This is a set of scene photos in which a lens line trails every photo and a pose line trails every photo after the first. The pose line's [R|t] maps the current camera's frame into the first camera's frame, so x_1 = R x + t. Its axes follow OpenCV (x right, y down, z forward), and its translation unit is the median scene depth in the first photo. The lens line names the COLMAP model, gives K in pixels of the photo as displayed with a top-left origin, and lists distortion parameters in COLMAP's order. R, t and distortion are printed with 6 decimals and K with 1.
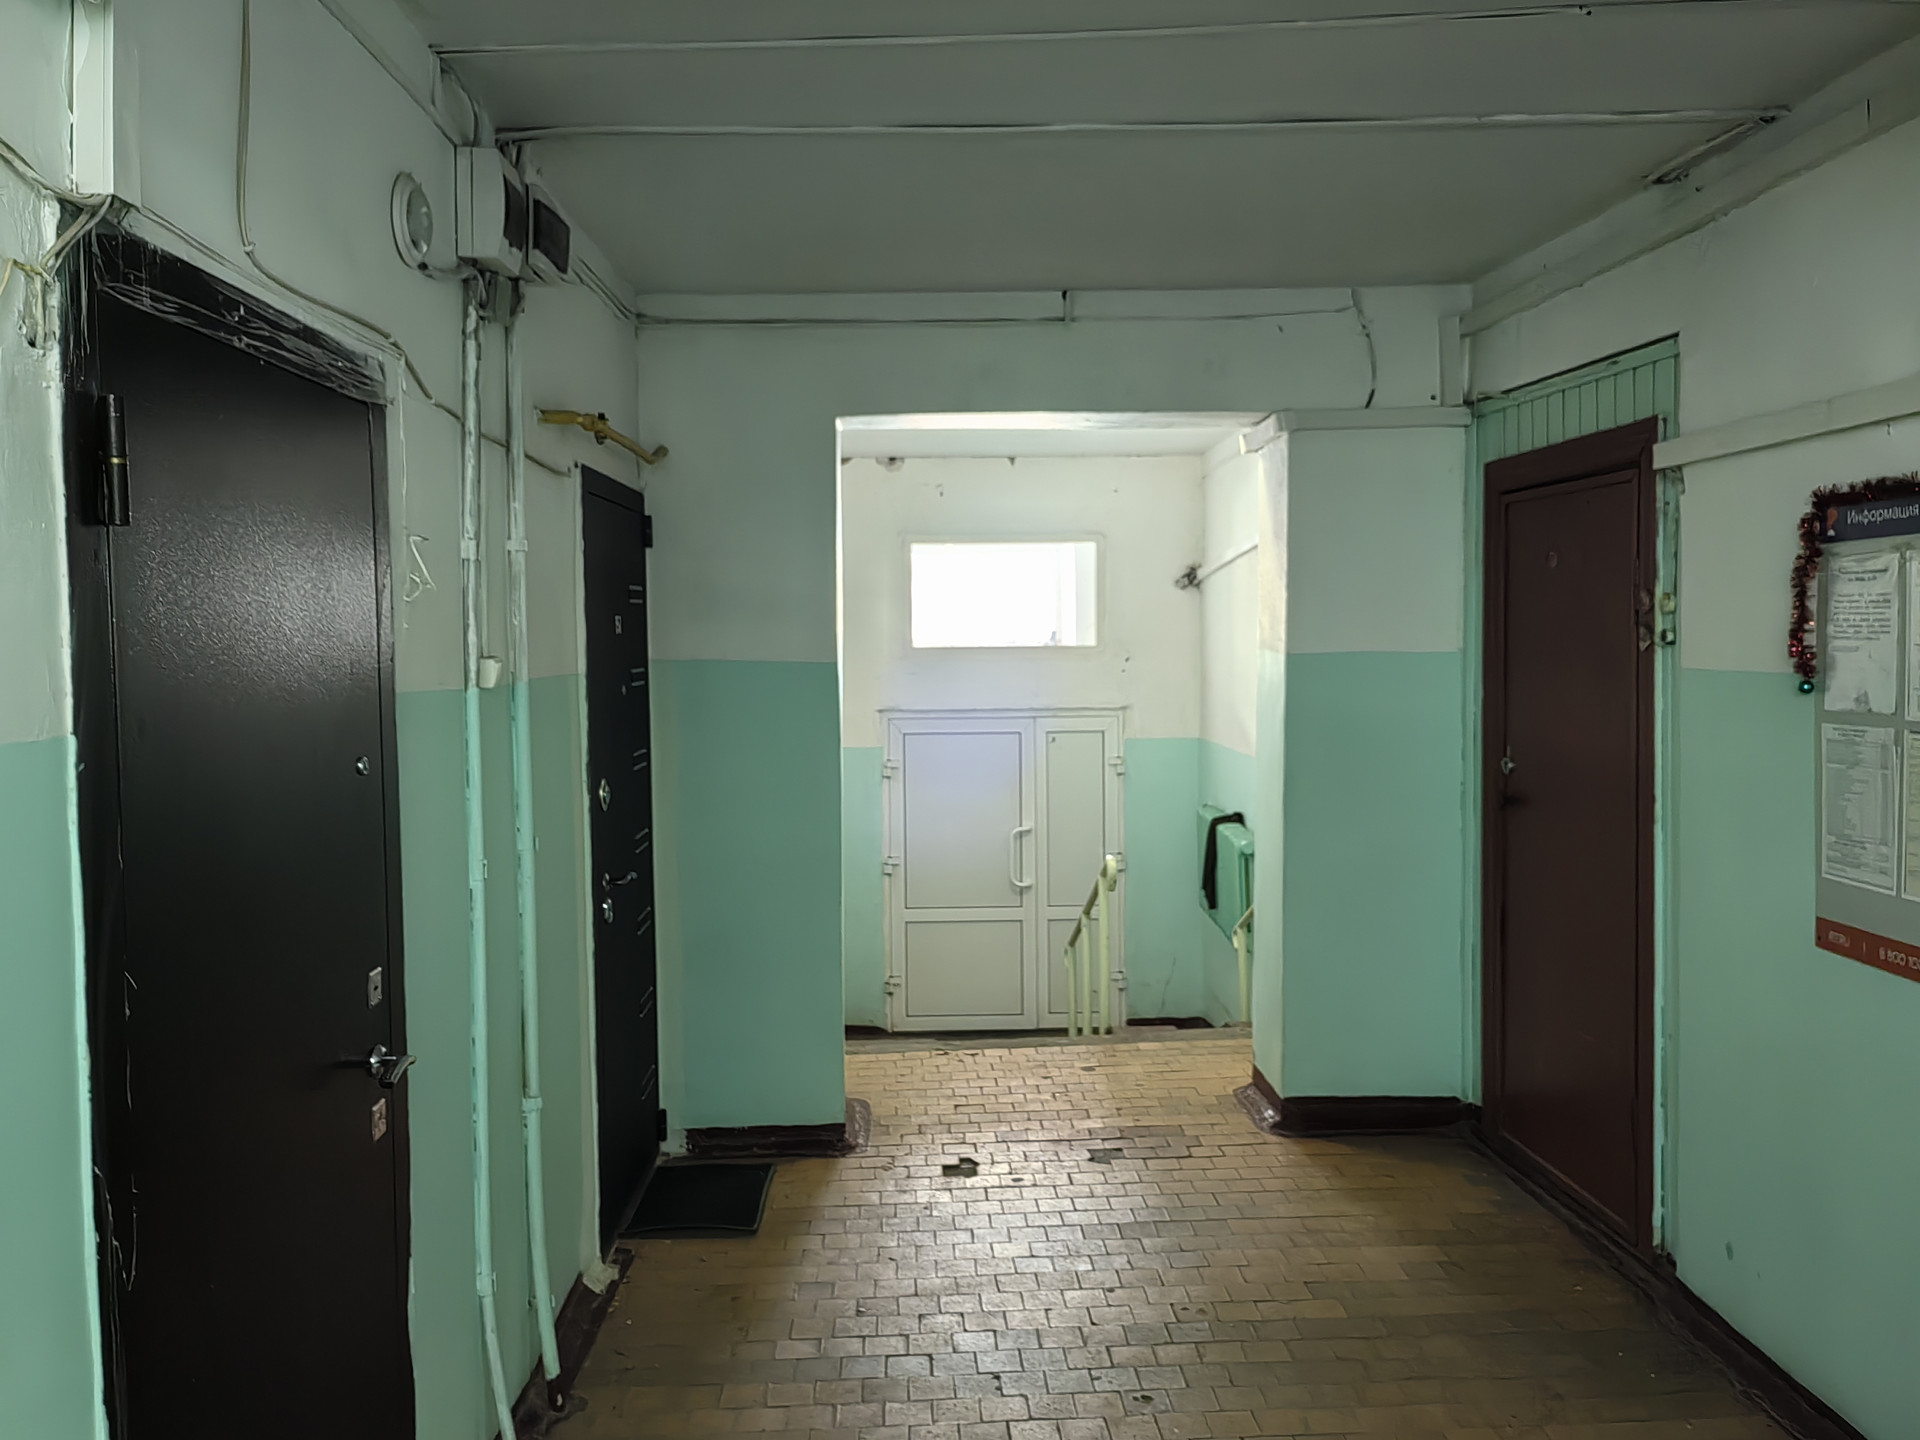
lens RADIAL K [[1555.4, 0, 960.0], [0, 1555.4, 720.0], [0, 0, 1]] dist [-0.006702, 0.148027]
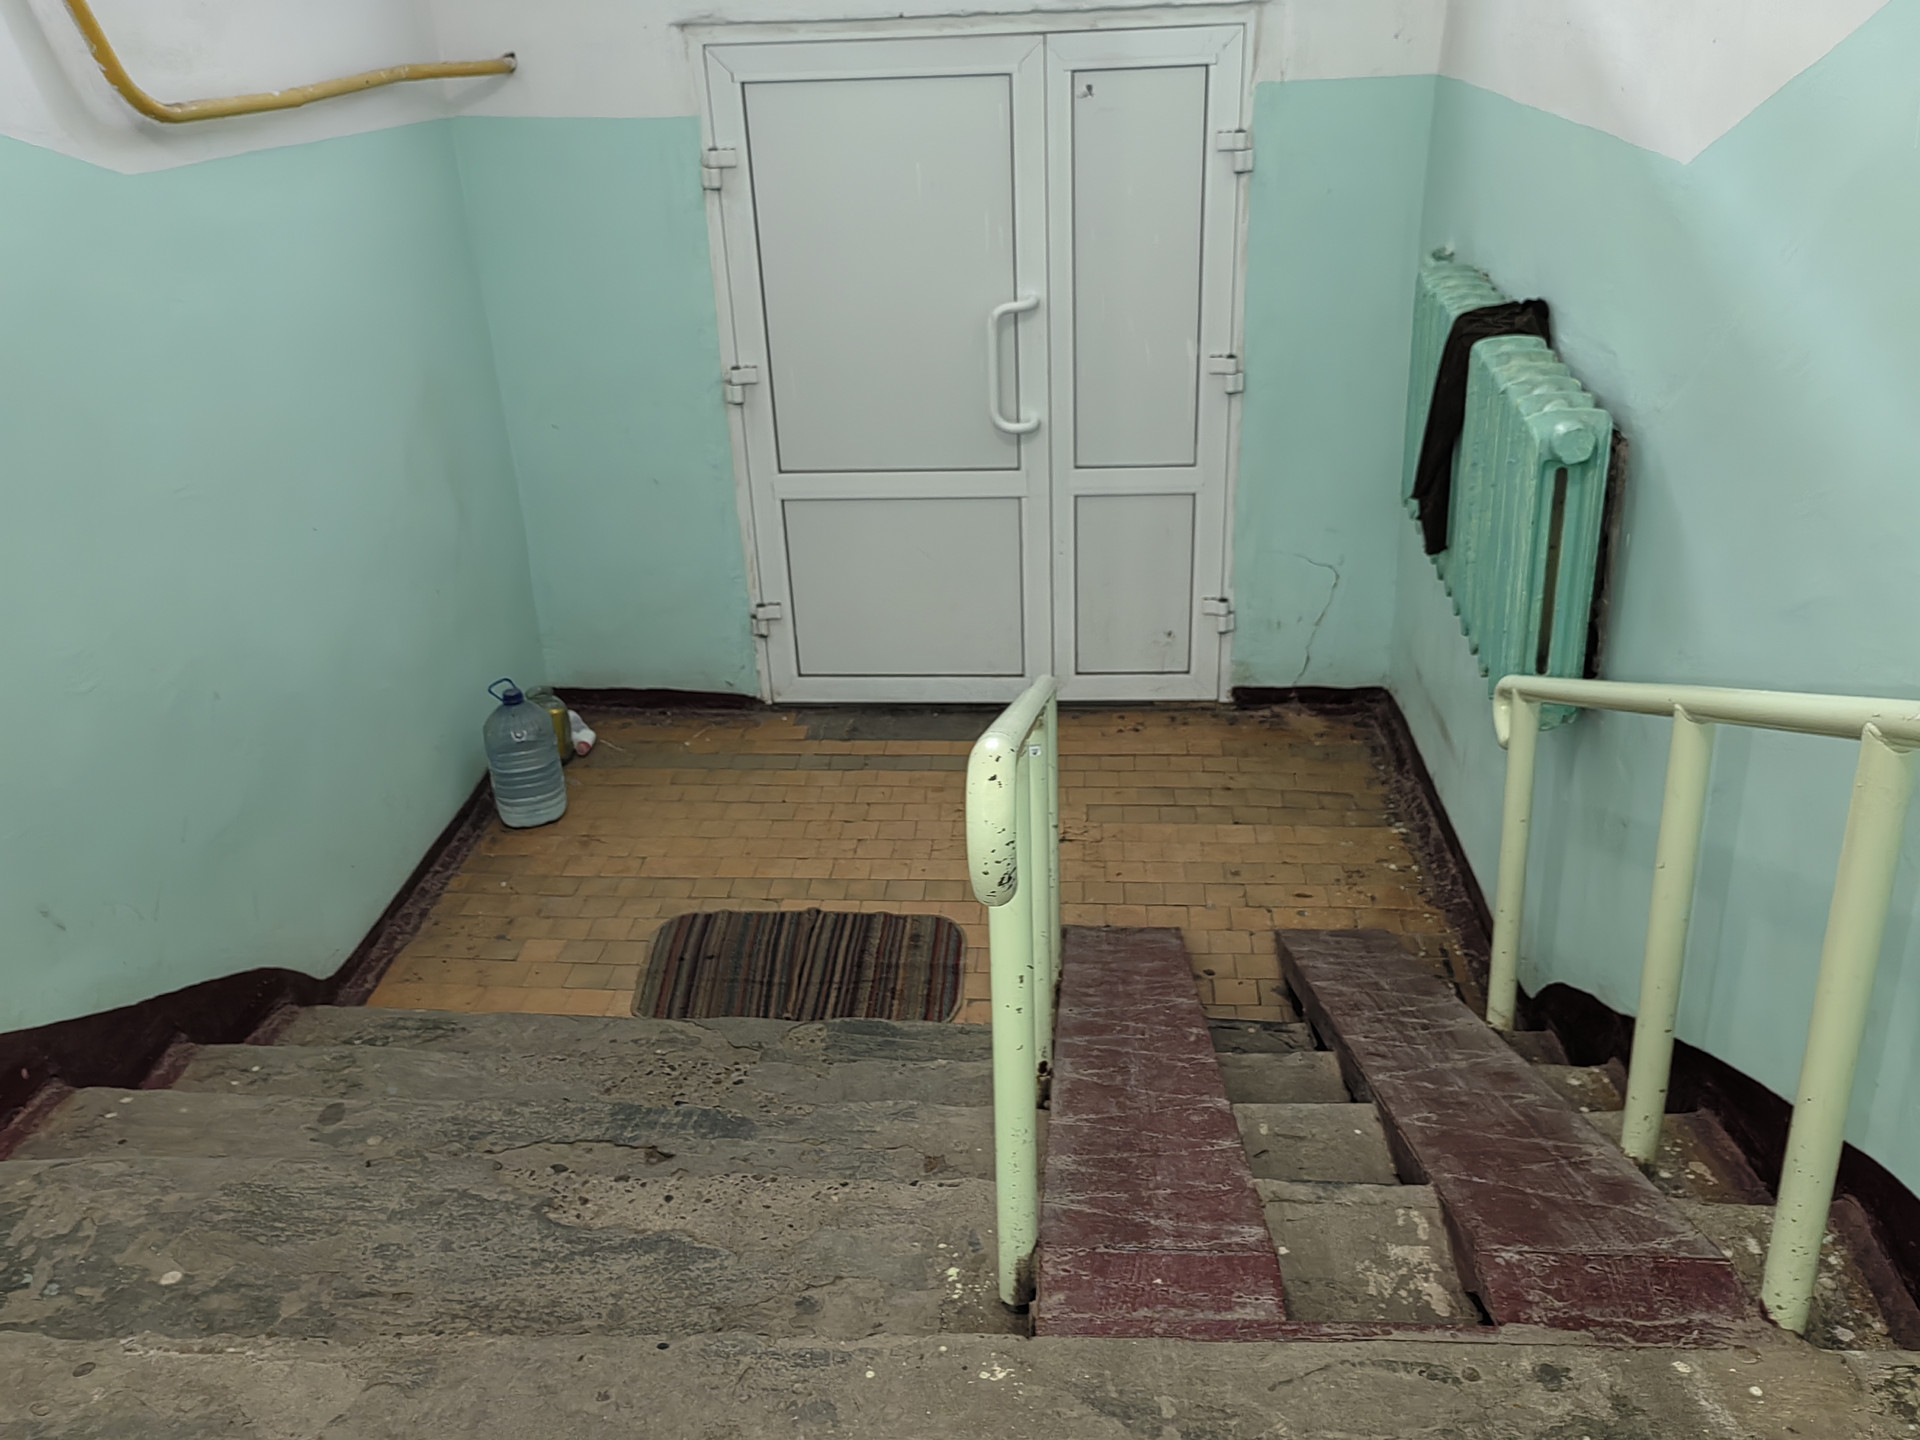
lens RADIAL K [[1555.4, 0, 960.0], [0, 1555.4, 720.0], [0, 0, 1]] dist [-0.006702, 0.148027]
pose [[0.994087, 0.022980, -0.106130, 0.074680], [0.020961, 0.918362, 0.395186, 0.001533], [0.106547, -0.395074, 0.912450, 0.535909]]
